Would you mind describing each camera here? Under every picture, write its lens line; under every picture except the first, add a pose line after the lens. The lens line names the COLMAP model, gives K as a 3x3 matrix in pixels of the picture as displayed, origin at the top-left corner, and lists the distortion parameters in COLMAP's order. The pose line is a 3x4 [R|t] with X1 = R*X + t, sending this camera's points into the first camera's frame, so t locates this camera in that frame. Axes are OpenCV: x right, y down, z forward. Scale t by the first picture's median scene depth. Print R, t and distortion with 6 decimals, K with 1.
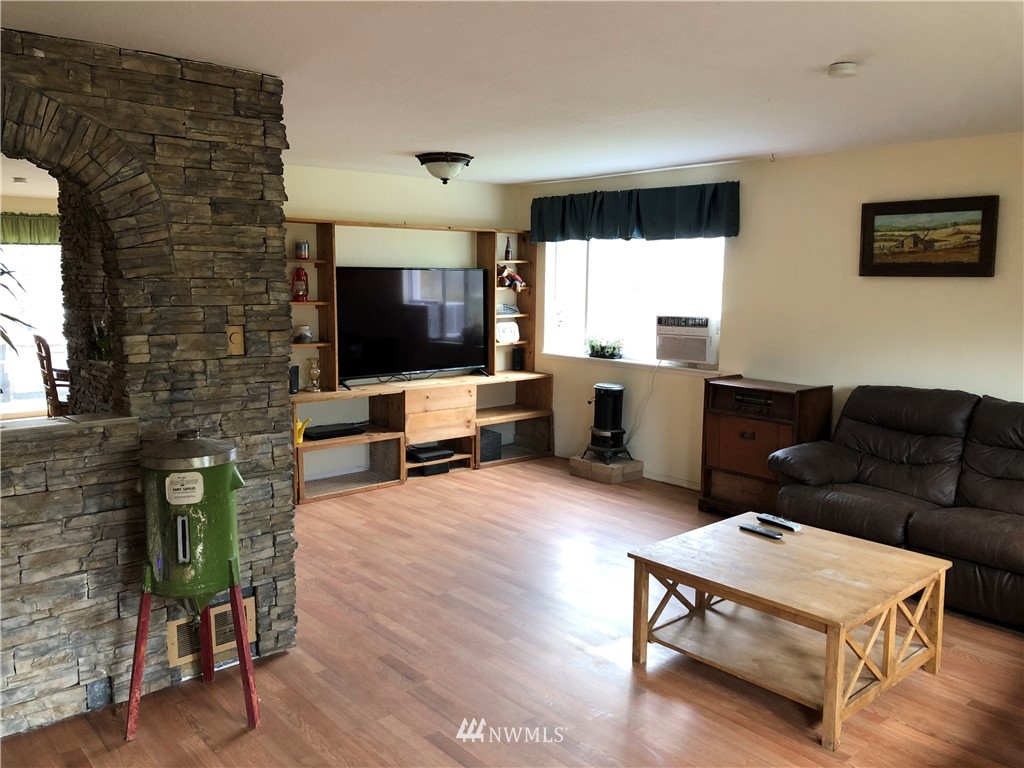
lens RADIAL K [[831.5, 0, 506.5], [0, 831.5, 371.3], [0, 0, 1]] dist [0.037057, -0.039504]
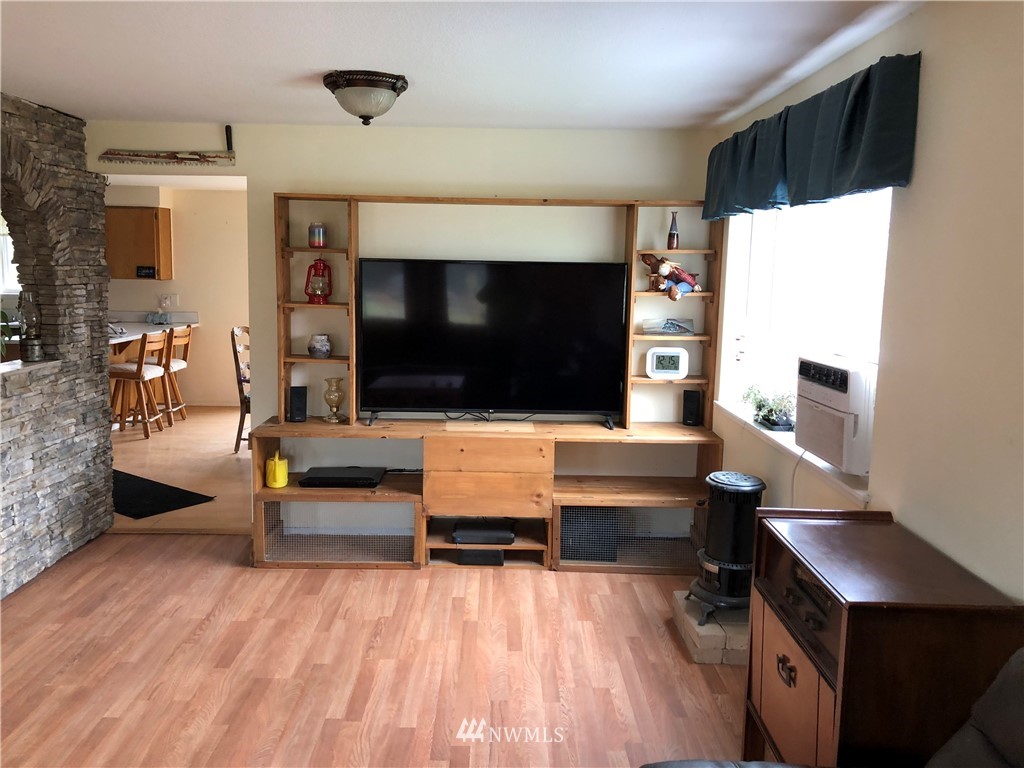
lens RADIAL K [[831.5, 0, 506.5], [0, 831.5, 374.8], [0, 0, 1]] dist [0.037057, -0.039504]
pose [[0.756859, 0.090440, -0.647291, 0.703915], [-0.086105, 0.995545, 0.038419, -0.114464], [0.647882, 0.026658, 0.761274, 0.968913]]
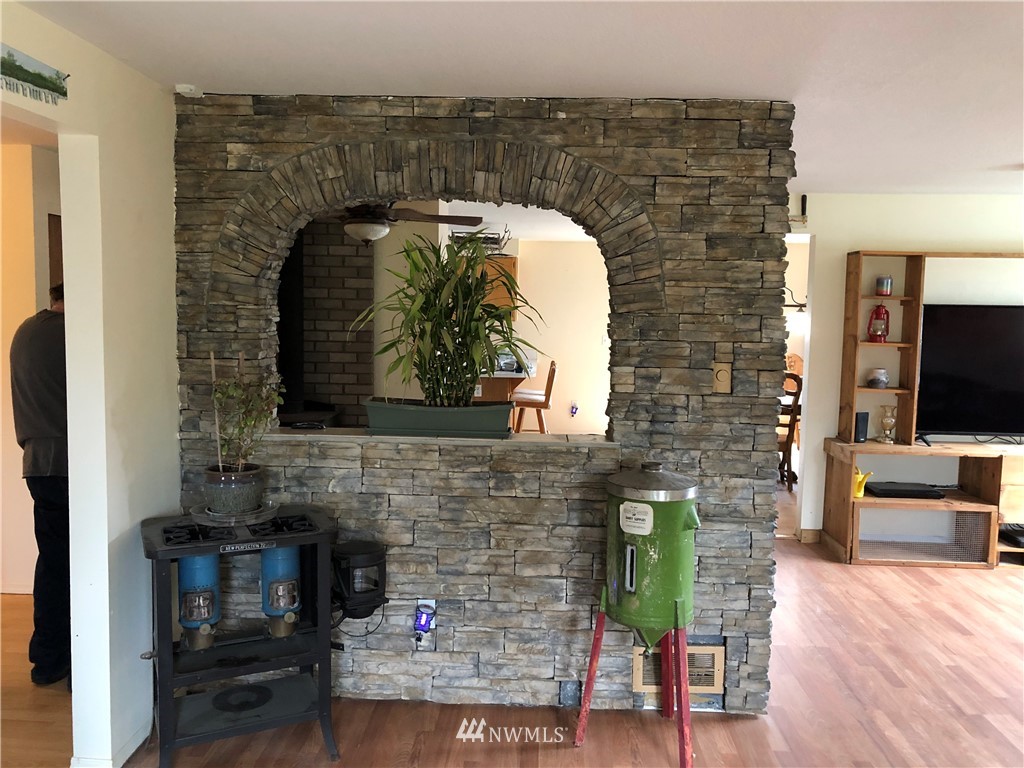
lens RADIAL K [[831.5, 0, 511.3], [0, 831.5, 375.6], [0, 0, 1]] dist [0.037057, -0.039504]
pose [[0.729602, 0.066047, -0.680675, 0.153632], [-0.093365, 0.995626, -0.003470, -0.012968], [0.677469, 0.066083, 0.732577, 0.118325]]
